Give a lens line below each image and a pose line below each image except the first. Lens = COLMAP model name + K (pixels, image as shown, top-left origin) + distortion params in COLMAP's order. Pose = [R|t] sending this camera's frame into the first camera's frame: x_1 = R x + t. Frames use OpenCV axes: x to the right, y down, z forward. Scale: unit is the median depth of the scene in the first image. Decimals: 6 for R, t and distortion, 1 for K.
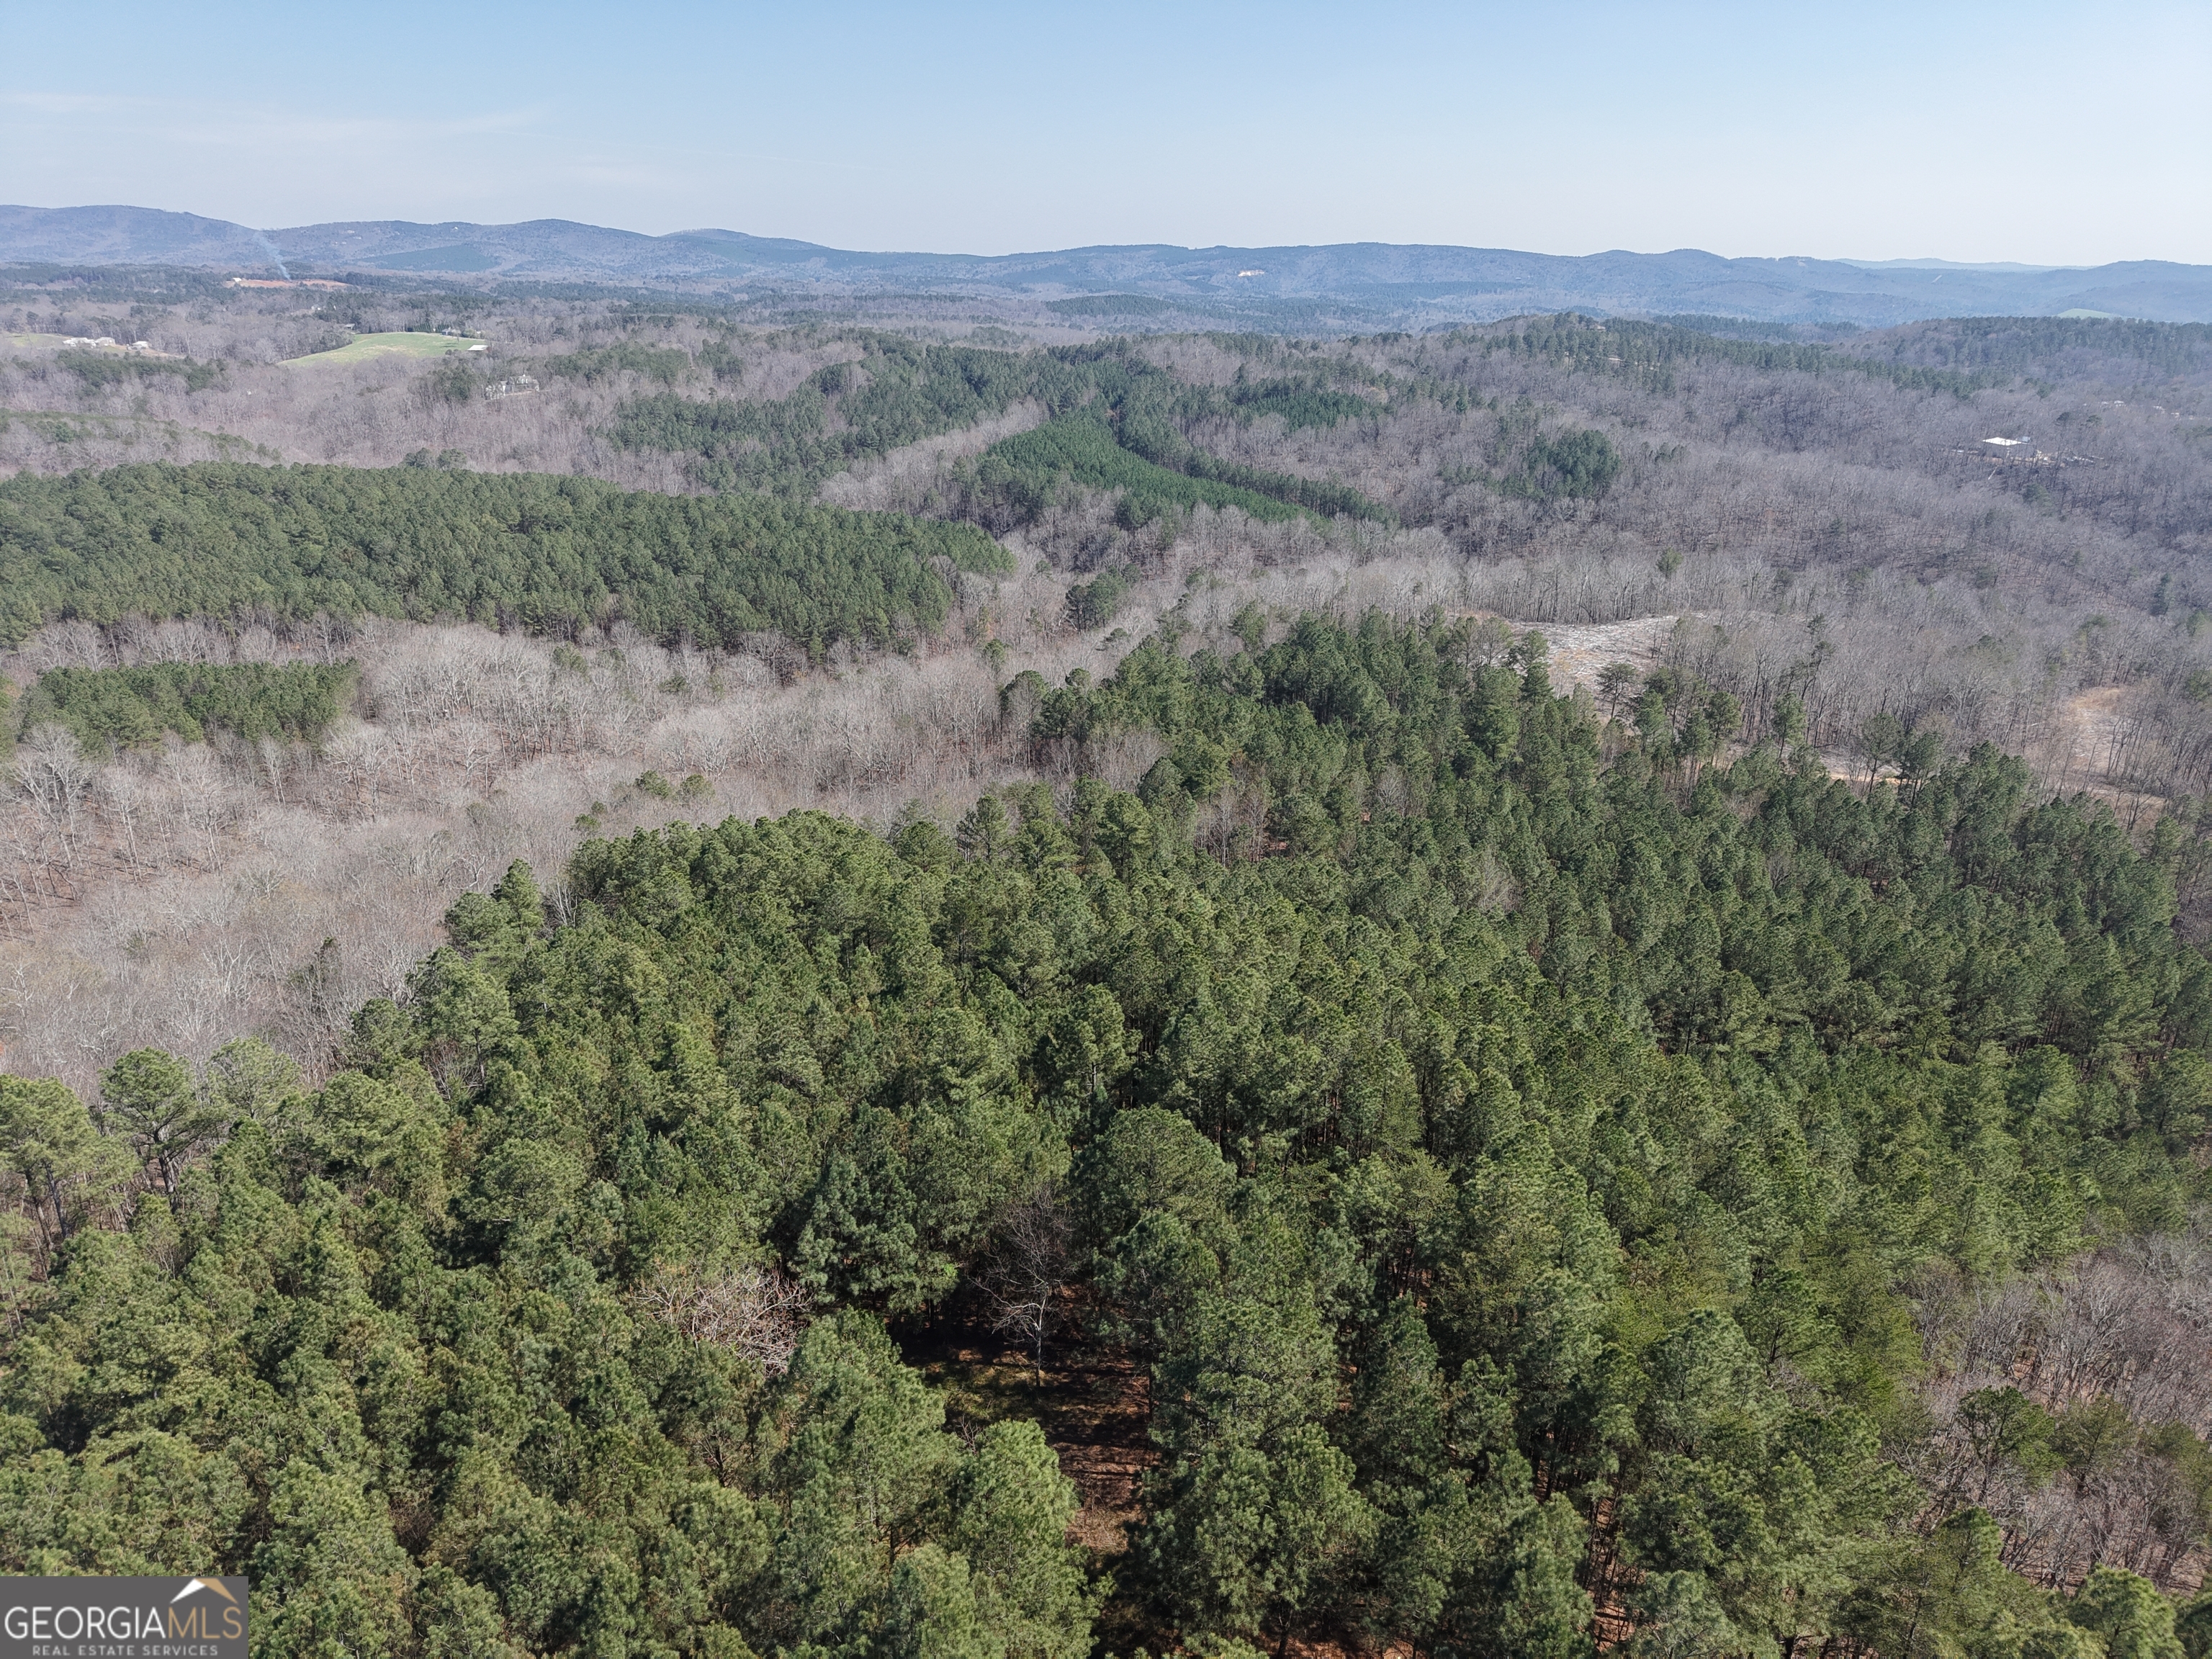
lens RADIAL K [[1472.3, 0, 1107.2], [0, 1472.3, 826.0], [0, 0, 1]] dist [0.025484, -0.028015]
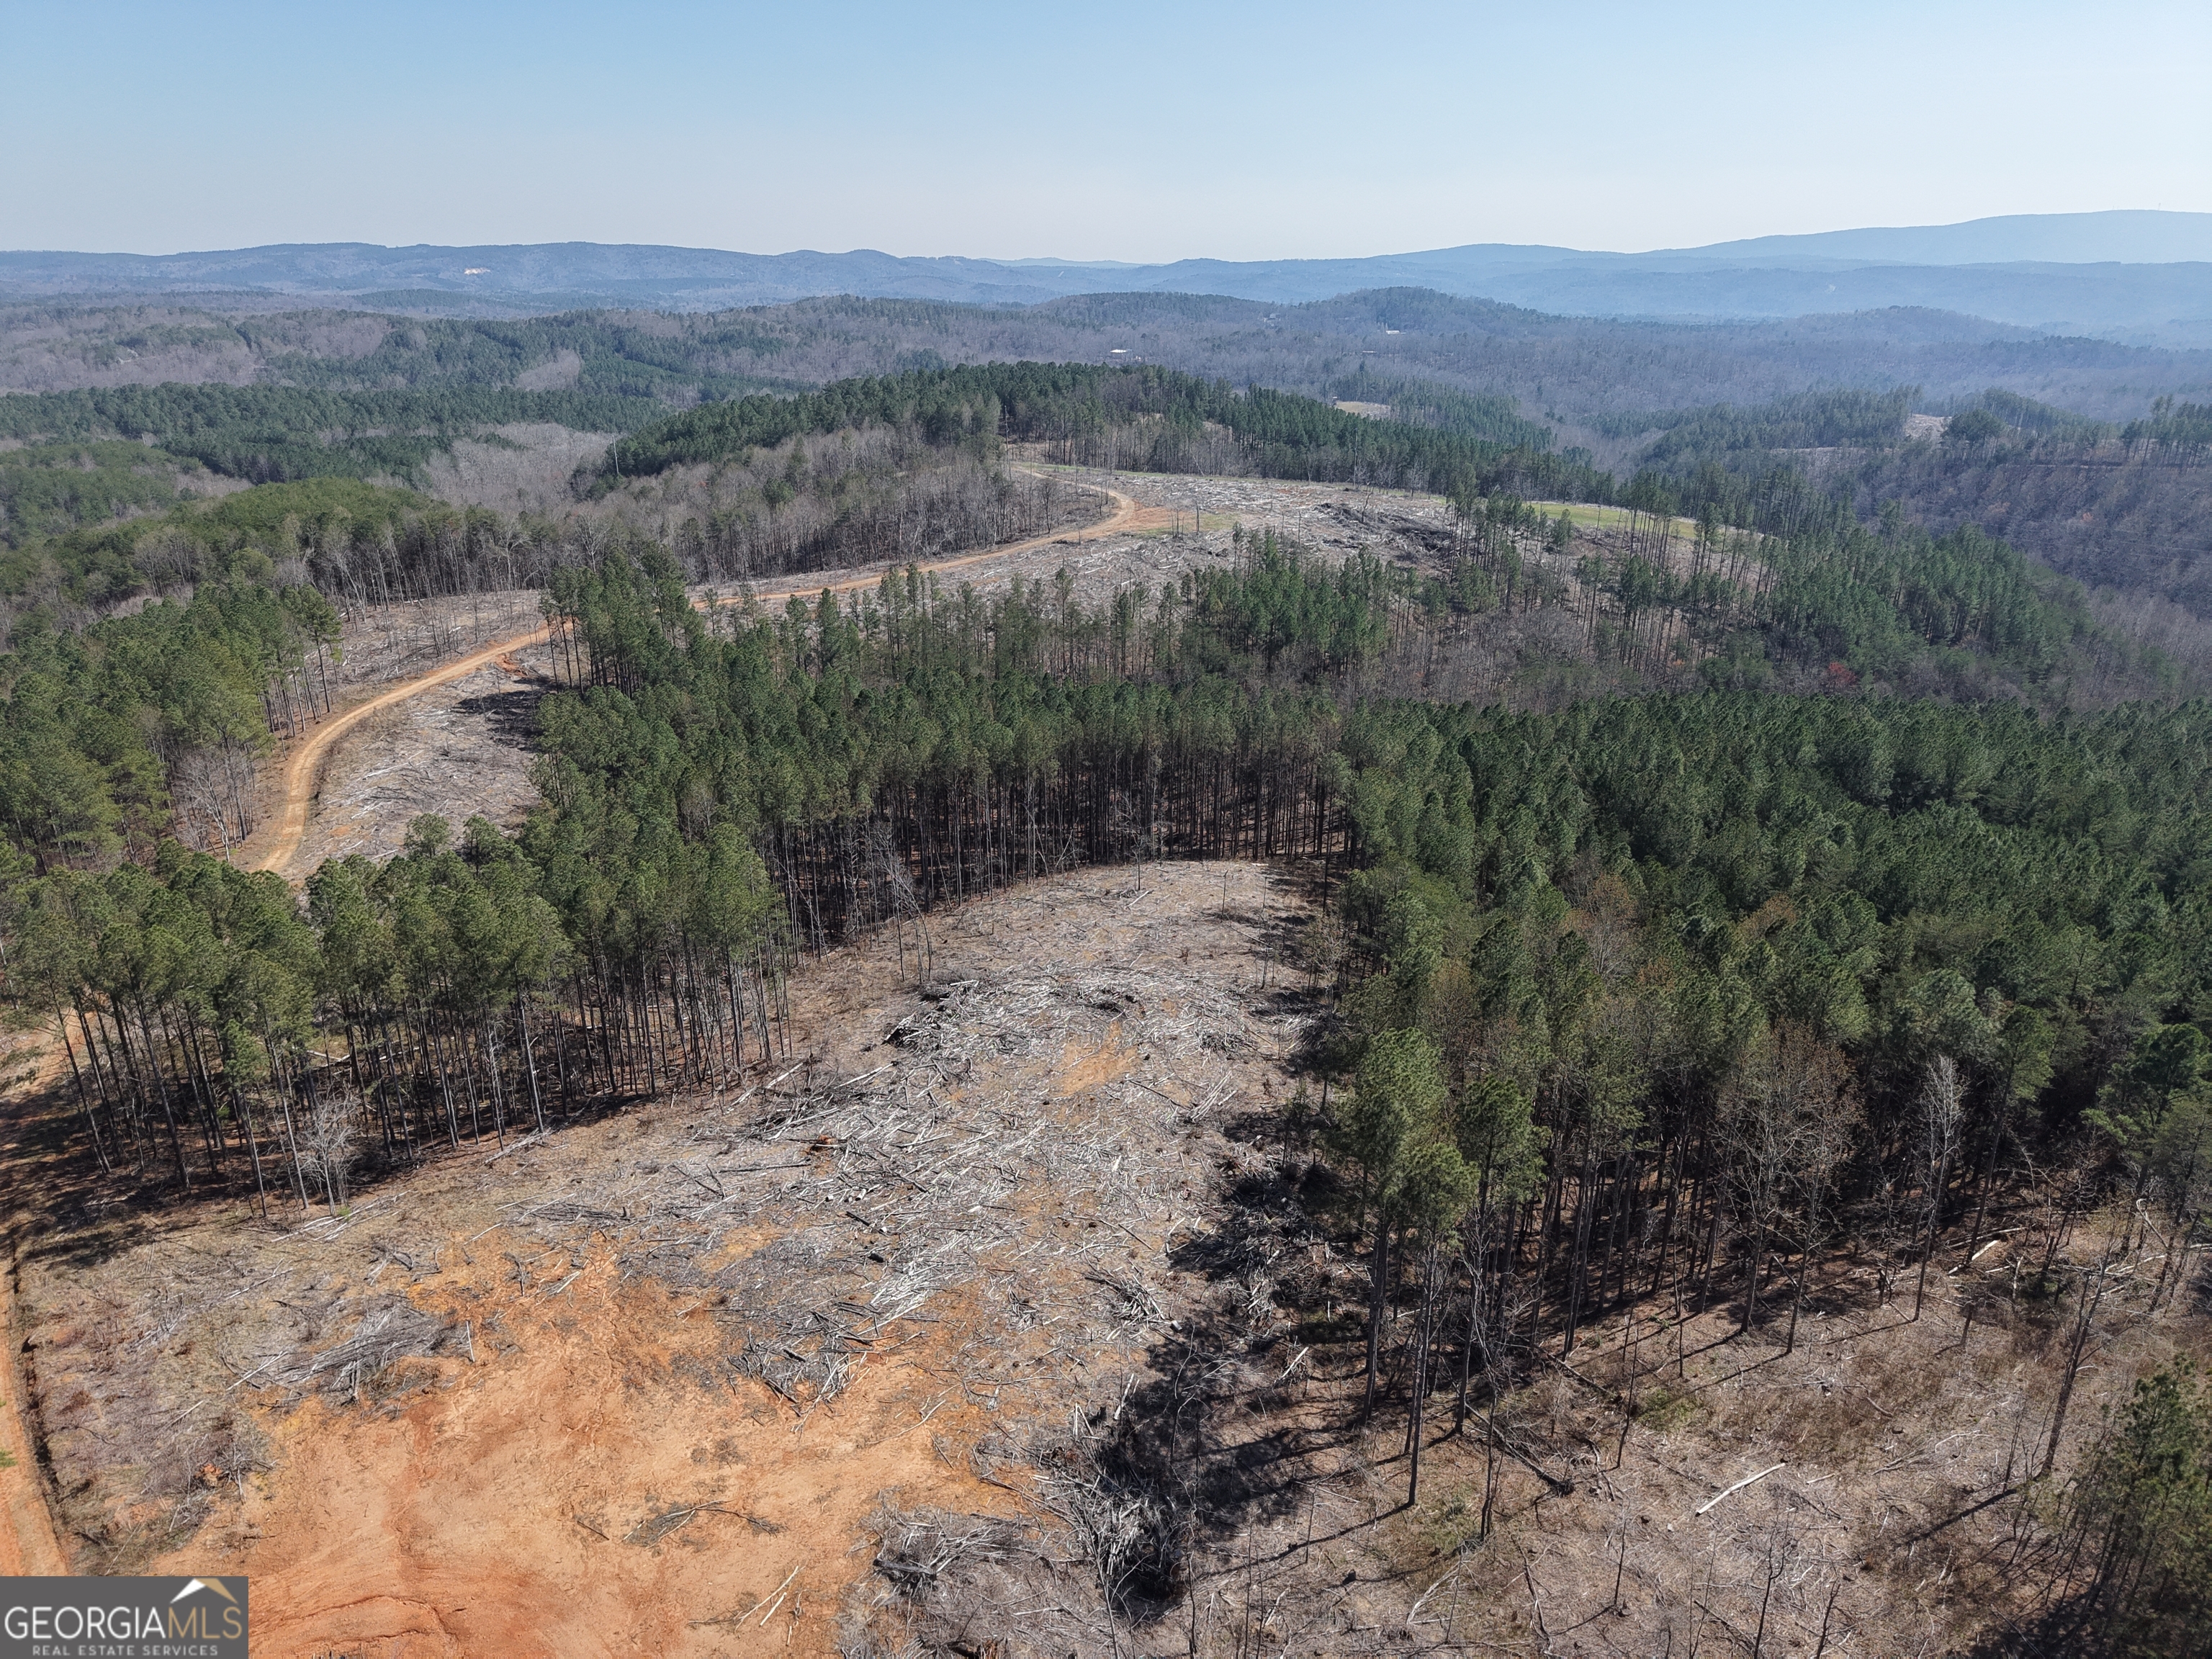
lens RADIAL K [[1472.3, 0, 1107.2], [0, 1472.3, 826.0], [0, 0, 1]] dist [0.025484, -0.028015]
pose [[0.869959, -0.178993, 0.459491, -0.339014], [0.178753, 0.982890, 0.044446, 0.218211], [-0.459584, 0.043469, 0.887070, -0.563746]]
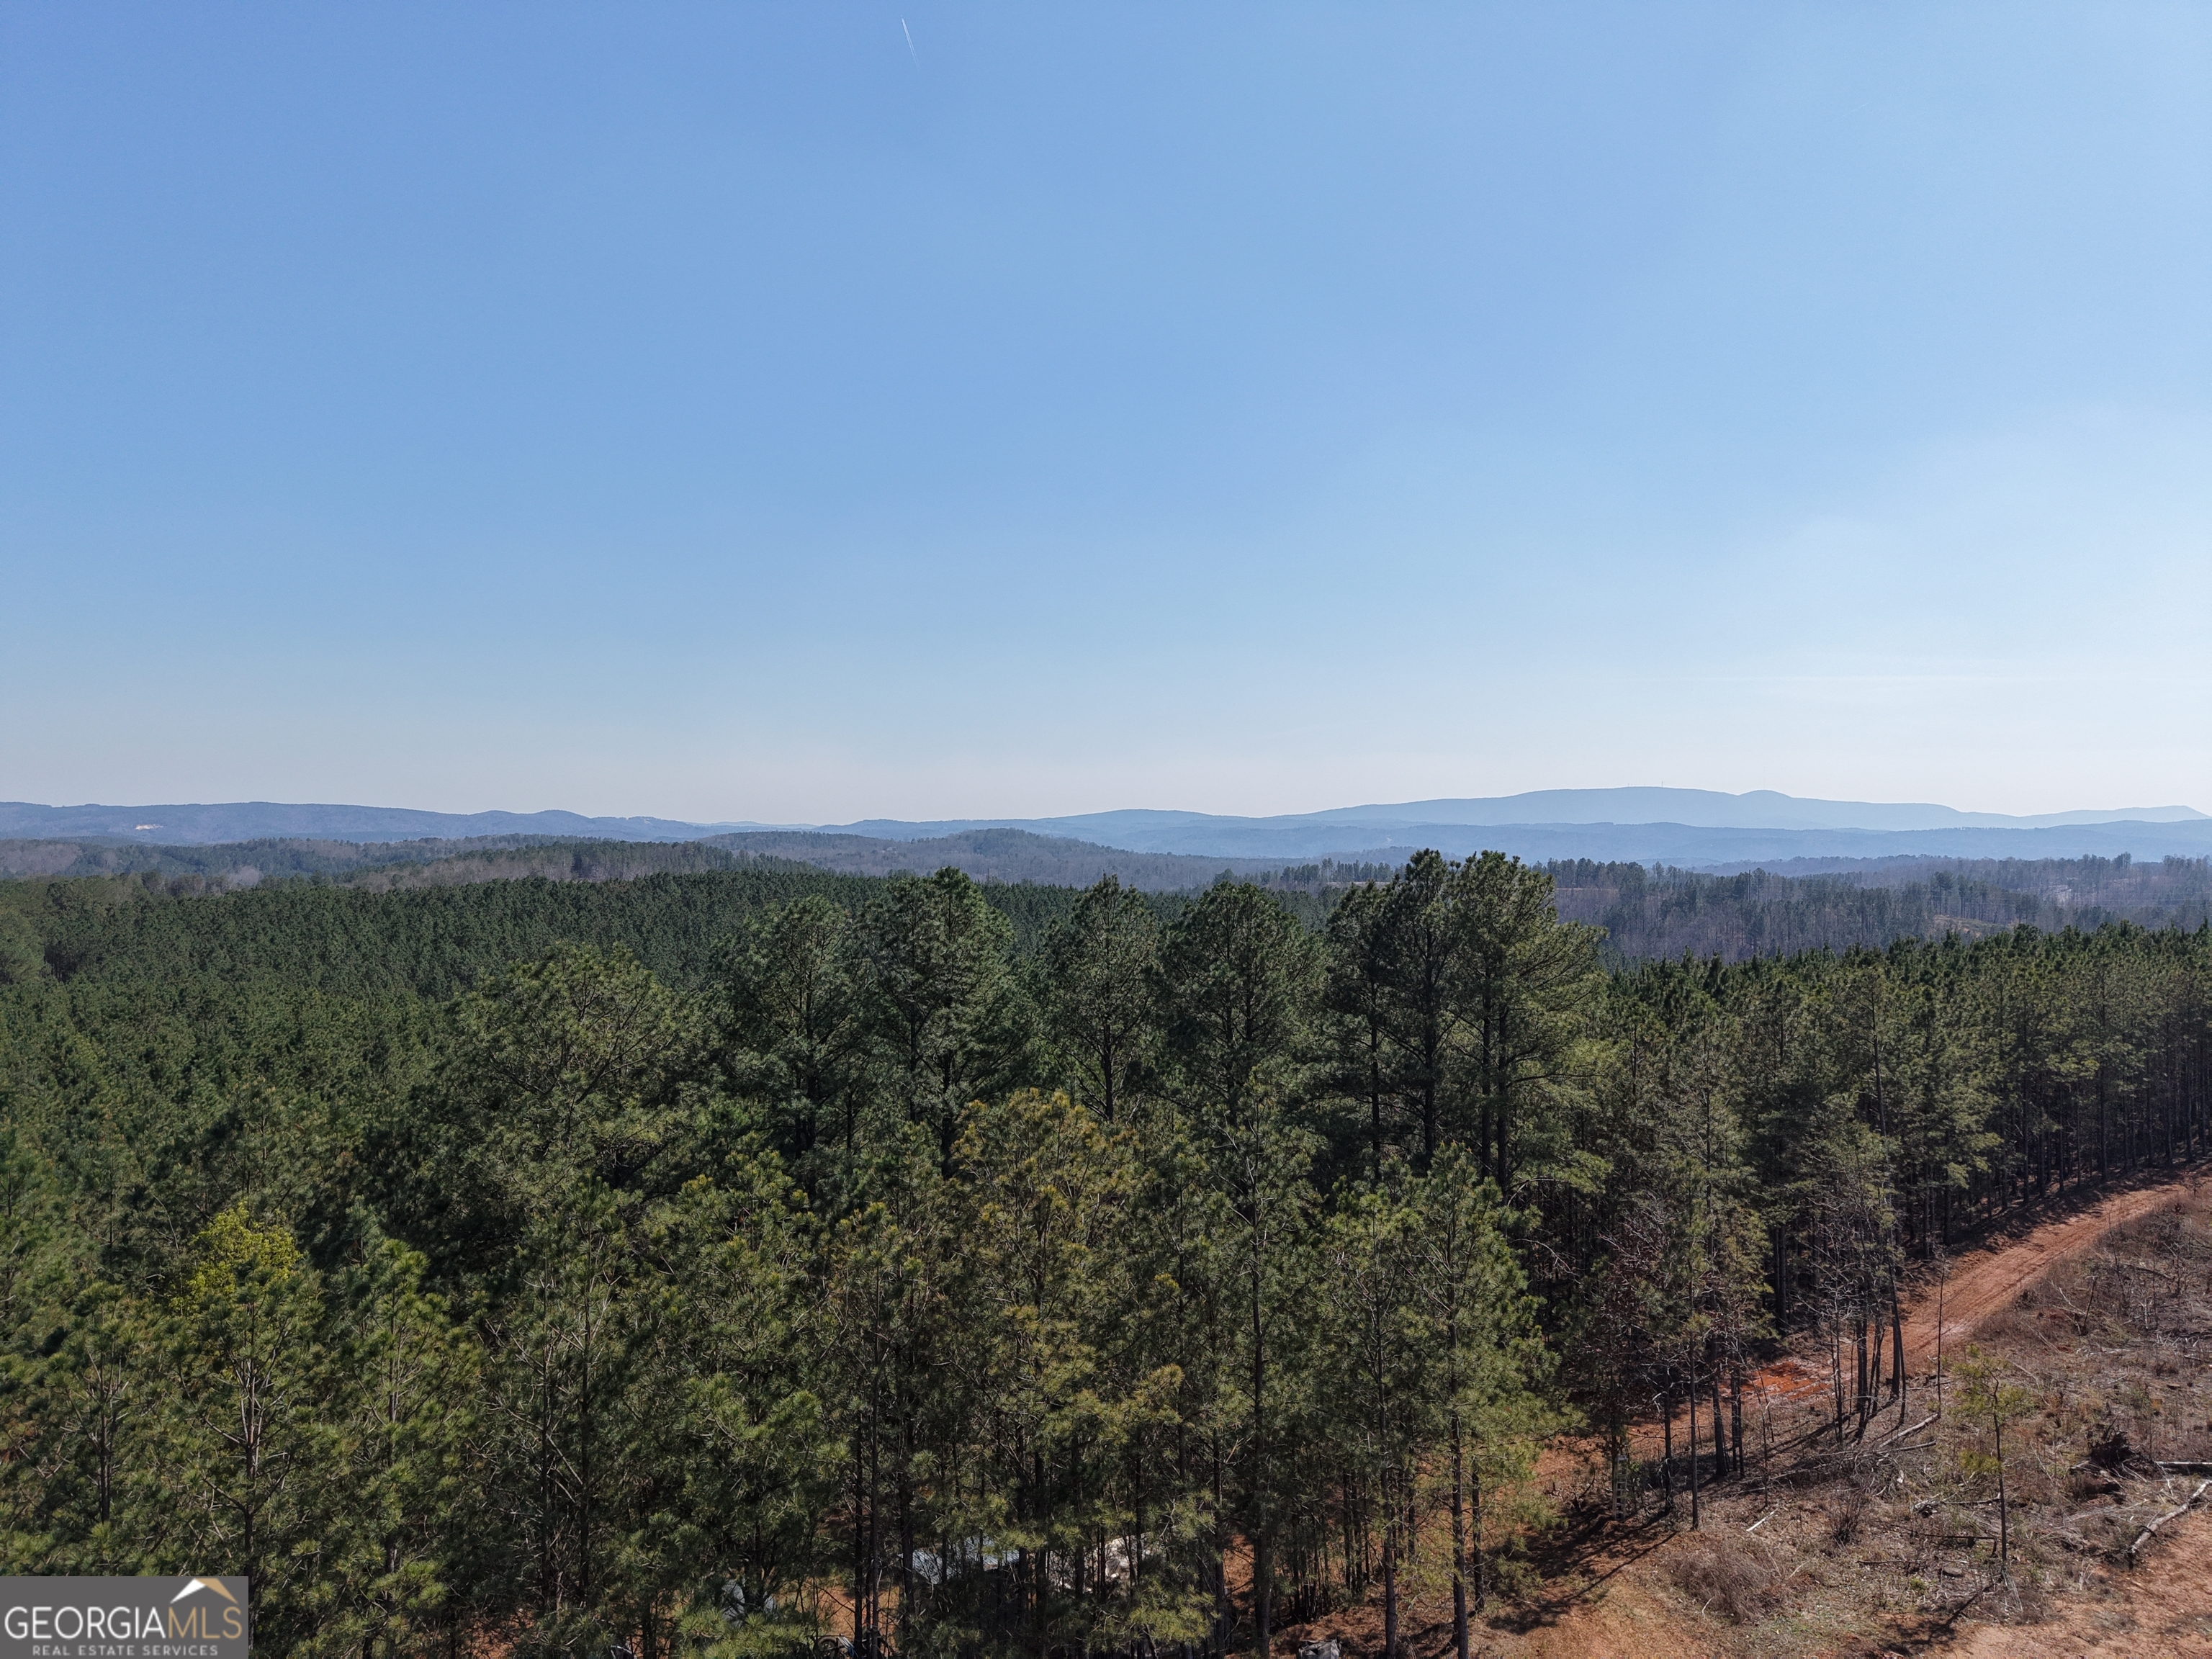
lens RADIAL K [[1472.3, 0, 1107.2], [0, 1472.3, 826.0], [0, 0, 1]] dist [0.025484, -0.028015]
pose [[0.754237, -0.001189, 0.656602, -0.423594], [0.235439, 0.933991, -0.268756, 0.376429], [-0.612940, 0.357295, 0.704730, -0.879071]]
